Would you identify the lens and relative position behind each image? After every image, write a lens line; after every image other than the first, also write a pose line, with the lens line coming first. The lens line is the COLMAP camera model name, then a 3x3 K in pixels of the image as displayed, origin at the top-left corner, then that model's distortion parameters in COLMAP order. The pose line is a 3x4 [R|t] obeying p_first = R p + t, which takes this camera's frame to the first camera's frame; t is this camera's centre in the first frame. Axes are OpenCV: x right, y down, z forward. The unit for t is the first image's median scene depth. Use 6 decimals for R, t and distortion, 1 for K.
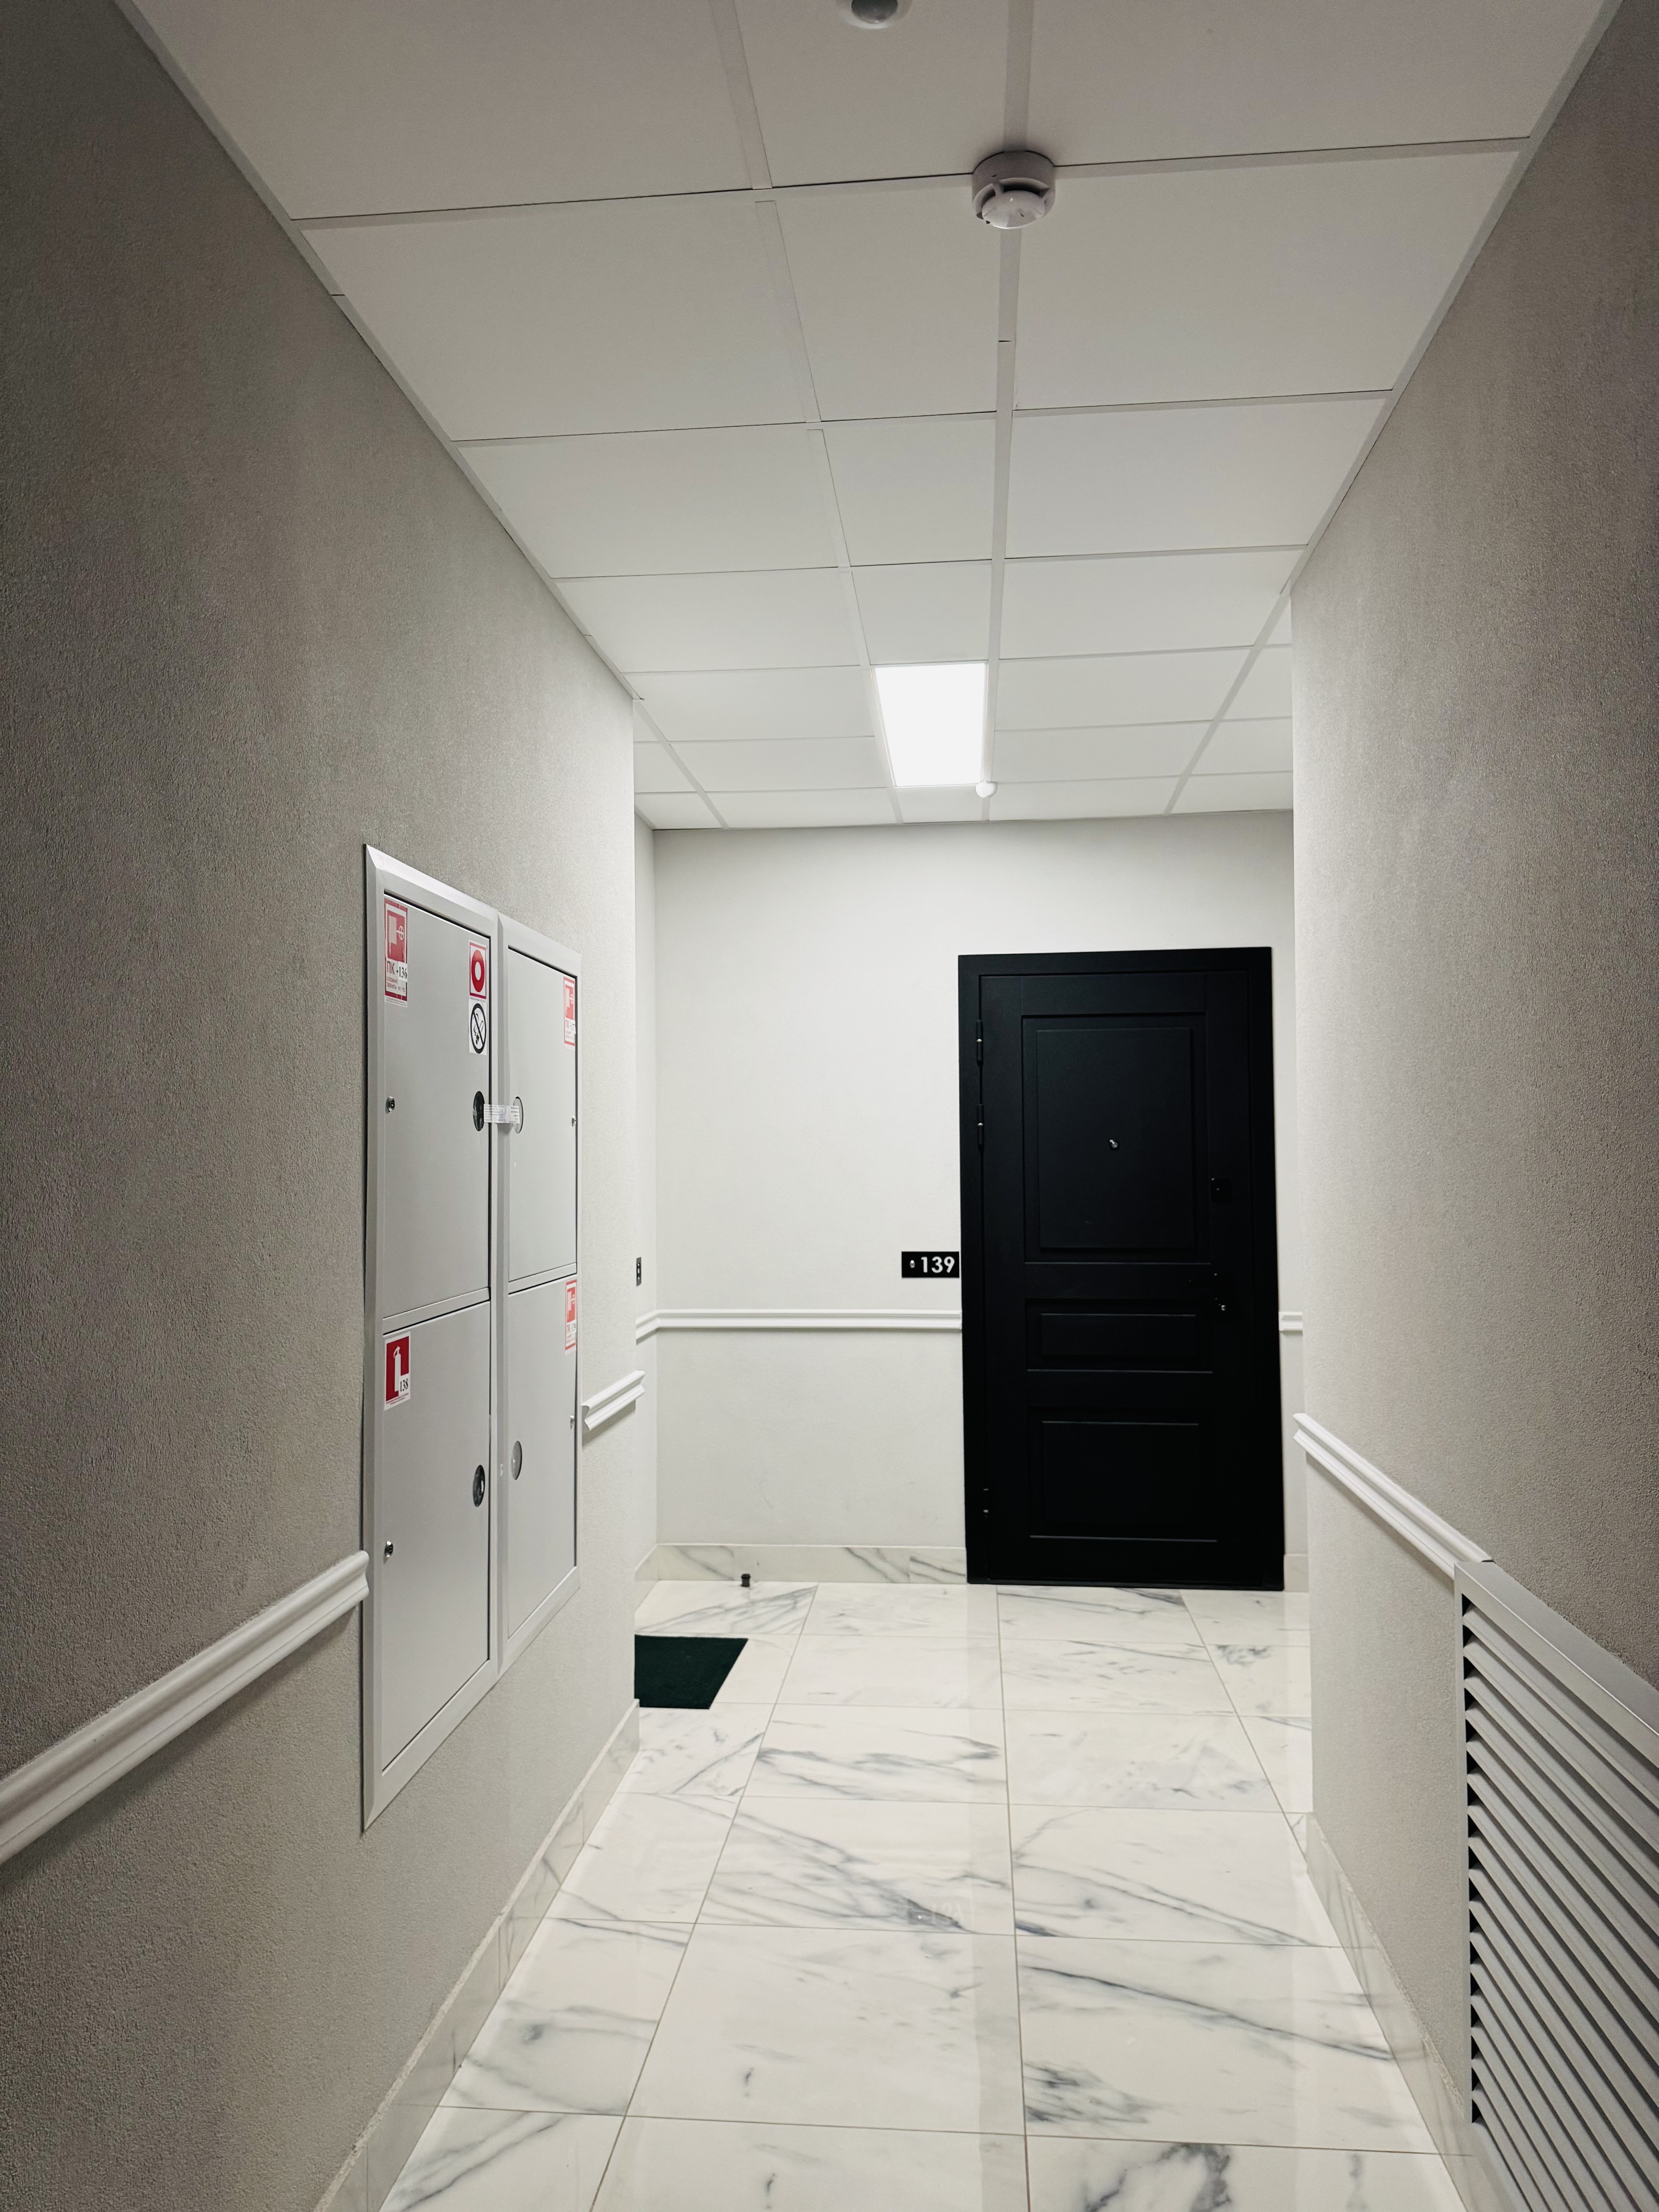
lens RADIAL K [[1617.3, 0, 829.5], [0, 1617.3, 1106.0], [0, 0, 1]] dist [-0.007863, -0.003362]
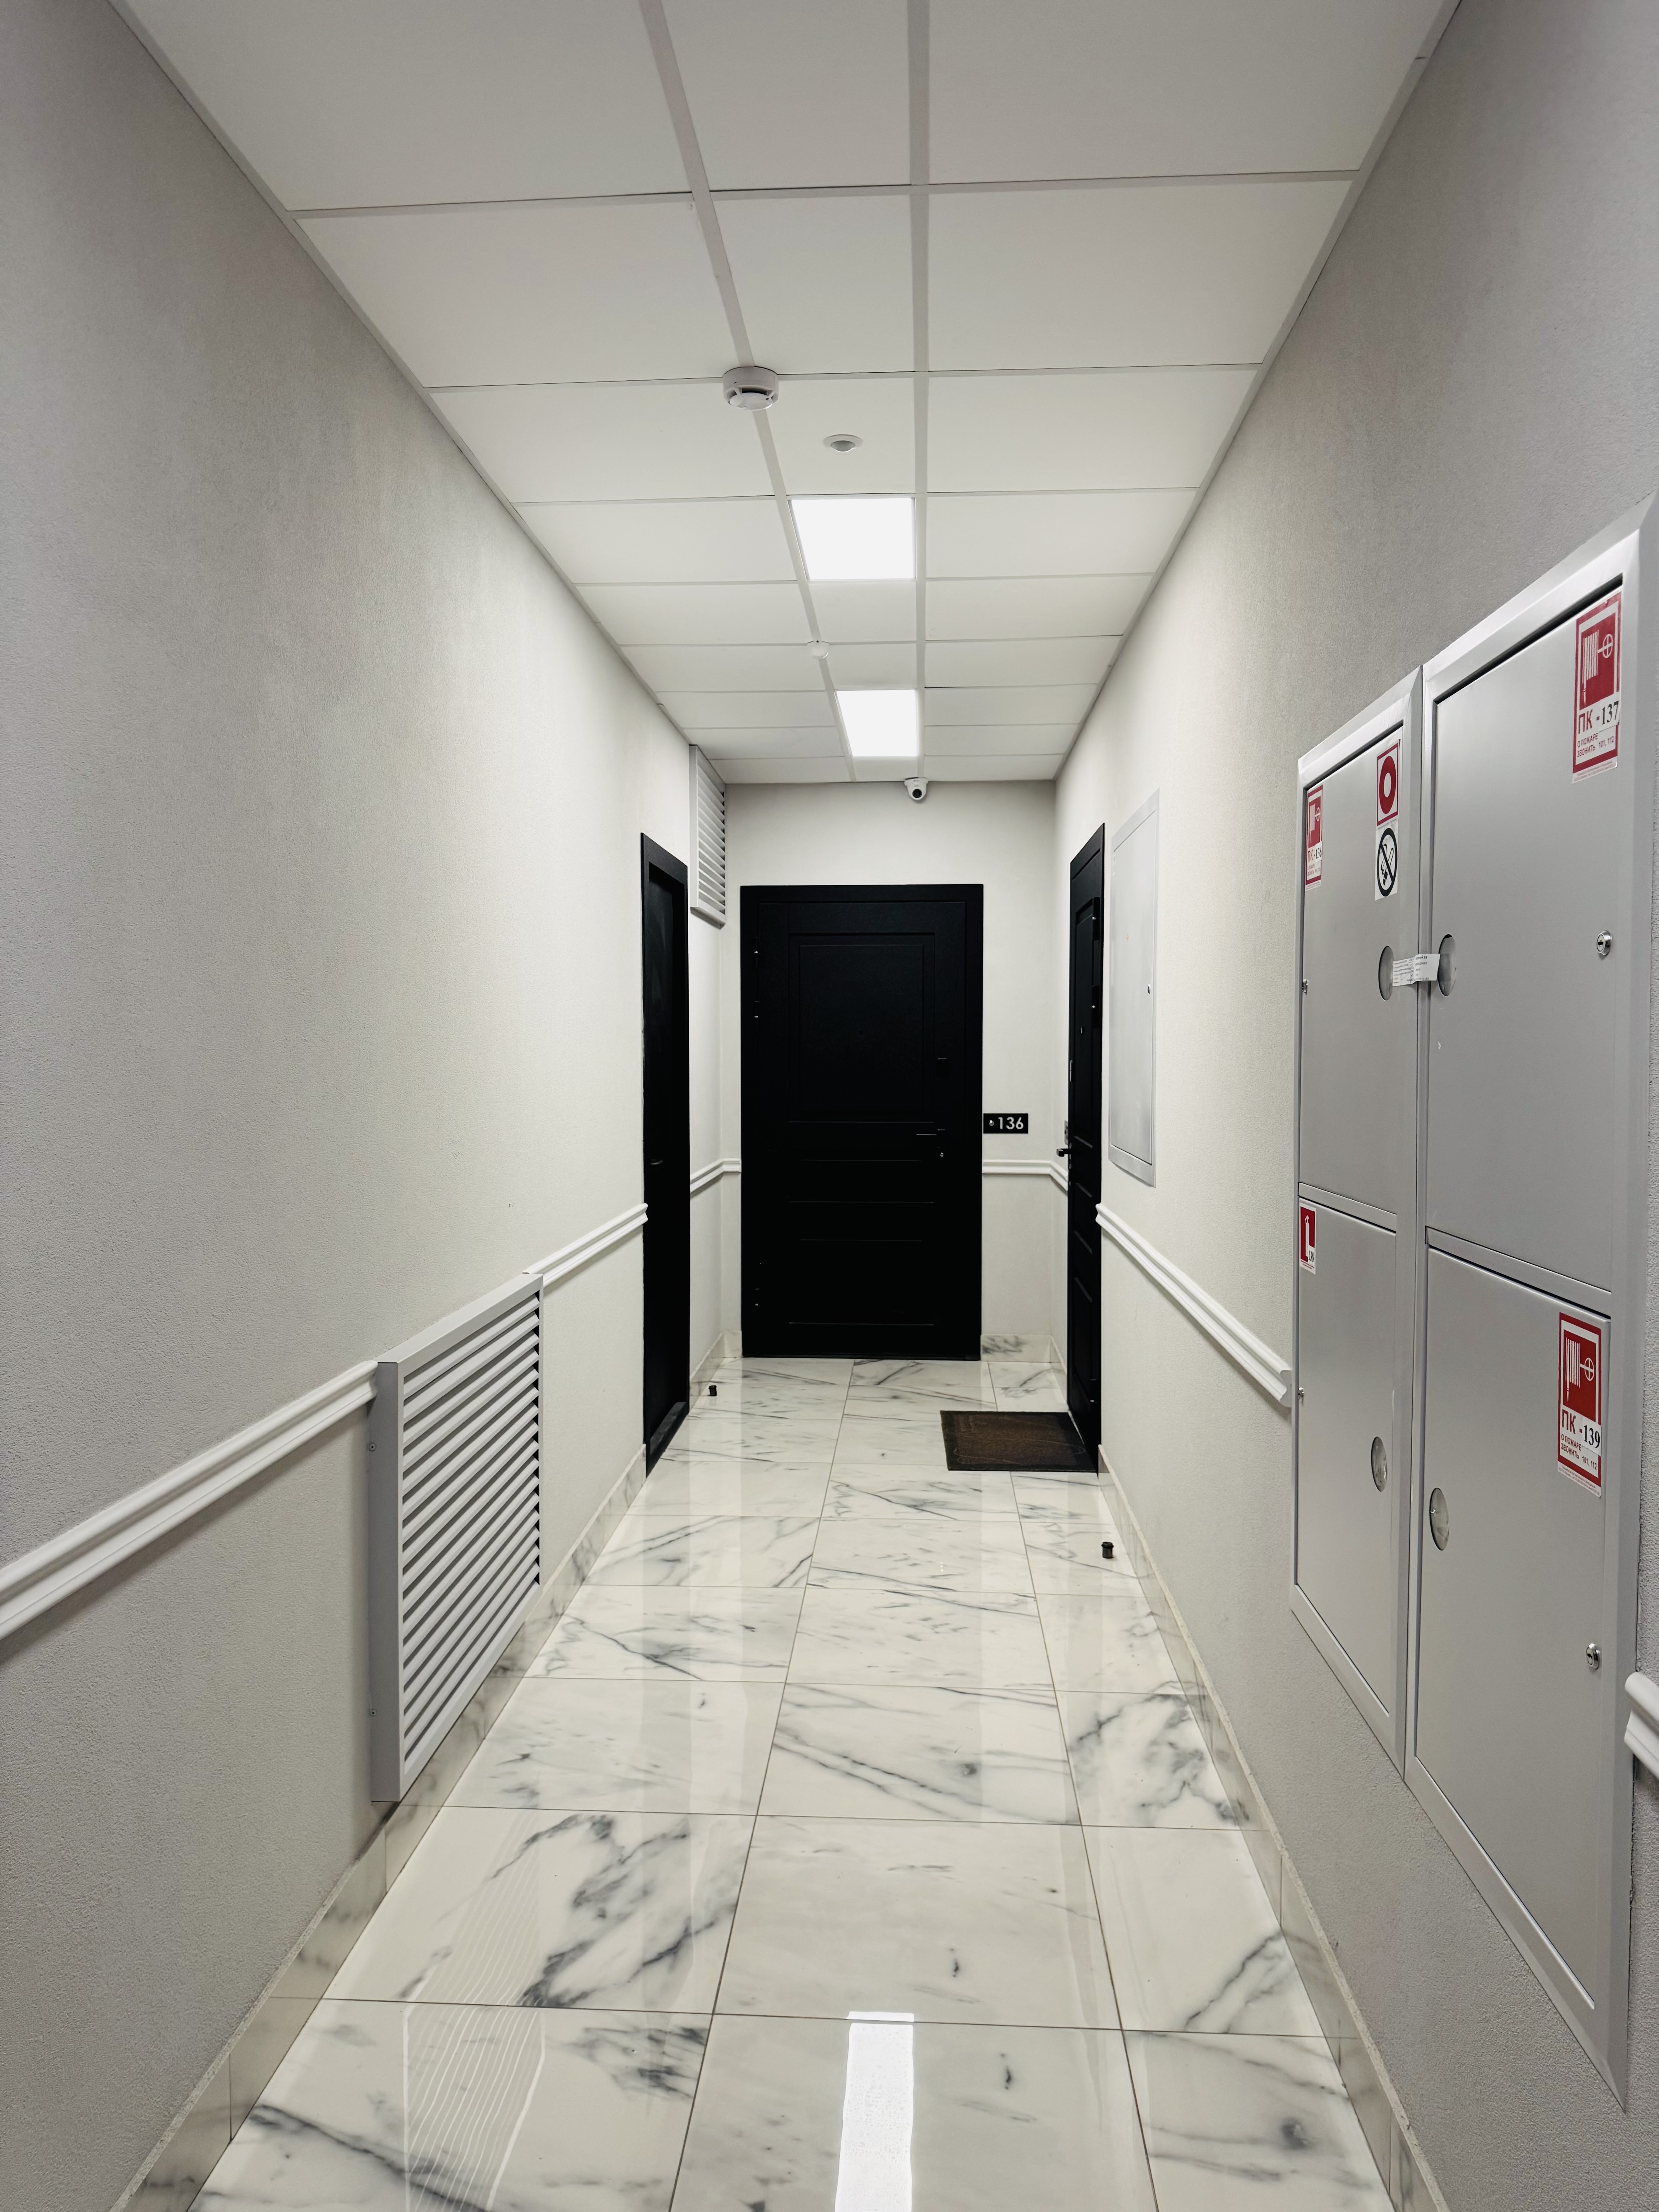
lens RADIAL K [[1617.3, 0, 829.5], [0, 1617.3, 1106.0], [0, 0, 1]] dist [-0.007863, -0.003362]
pose [[-0.999444, 0.009442, -0.031972, 0.071409], [0.009346, 0.999951, 0.003120, 0.065423], [0.032000, 0.002820, -0.999484, 1.897239]]
